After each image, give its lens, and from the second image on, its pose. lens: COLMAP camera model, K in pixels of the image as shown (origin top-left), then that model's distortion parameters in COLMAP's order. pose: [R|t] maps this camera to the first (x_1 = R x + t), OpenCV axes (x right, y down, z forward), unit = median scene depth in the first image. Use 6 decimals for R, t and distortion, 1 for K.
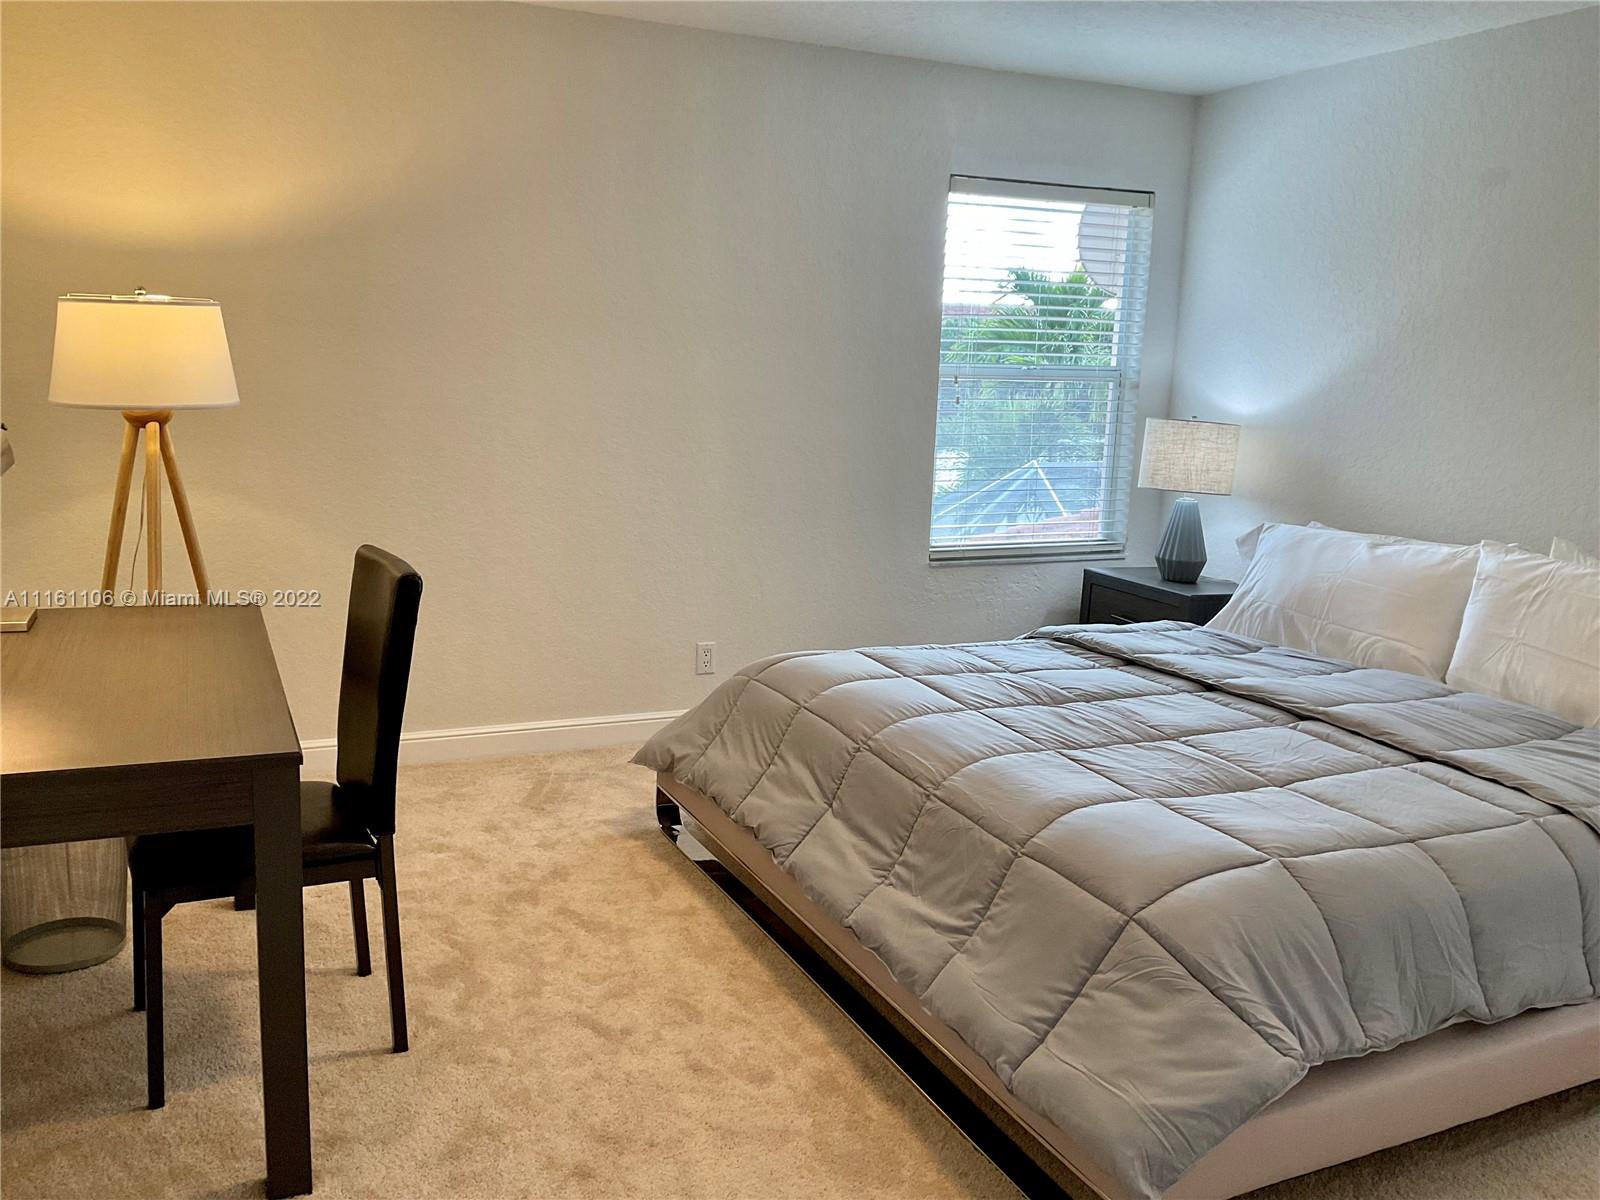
lens RADIAL K [[1321.0, 0, 800.0], [0, 1321.0, 600.0], [0, 0, 1]] dist [0.130564, -0.260059]
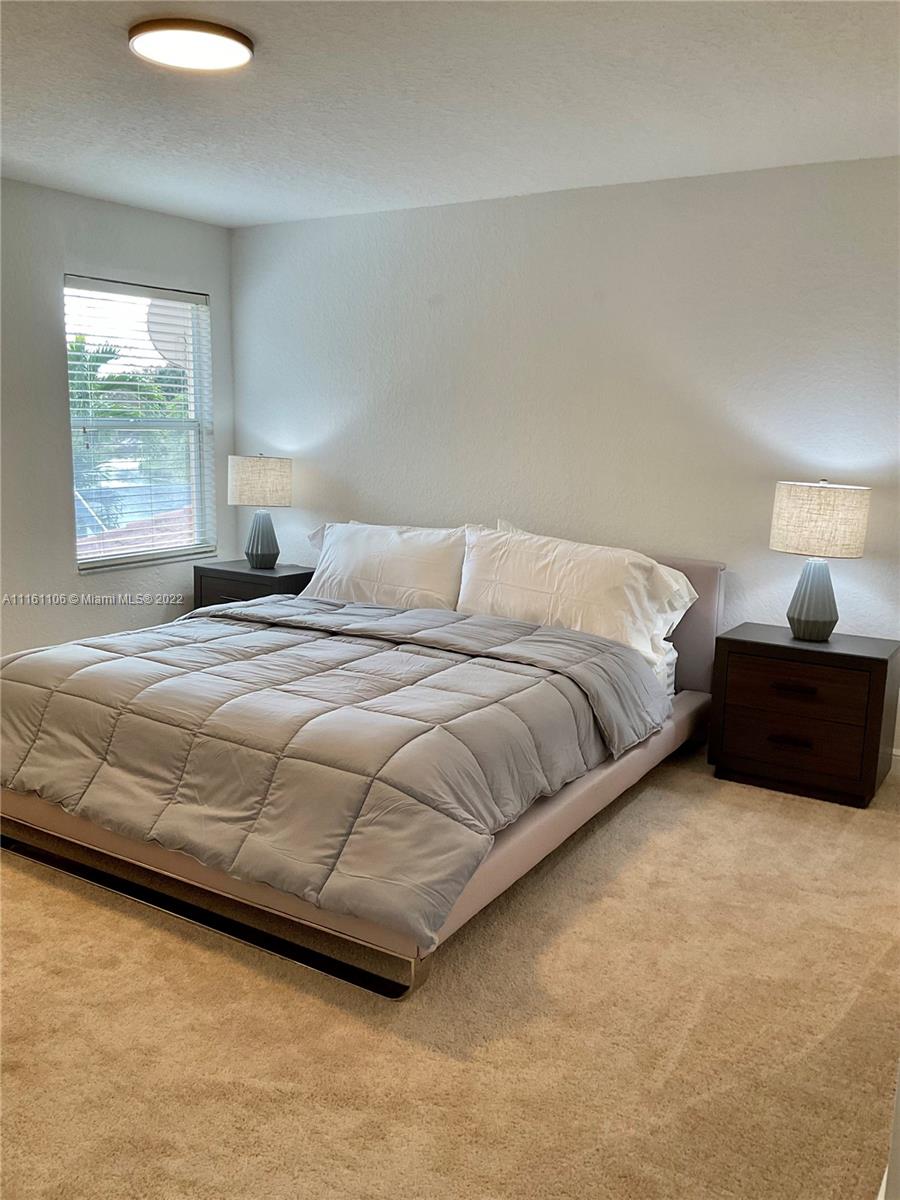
lens RADIAL K [[990.8, 0, 450.0], [0, 990.8, 600.0], [0, 0, 1]] dist [0.130564, -0.260059]
pose [[0.838542, -0.115734, 0.532403, -0.212412], [0.108470, 0.993079, 0.045034, -0.010623], [-0.533931, 0.019987, 0.845292, -0.034903]]
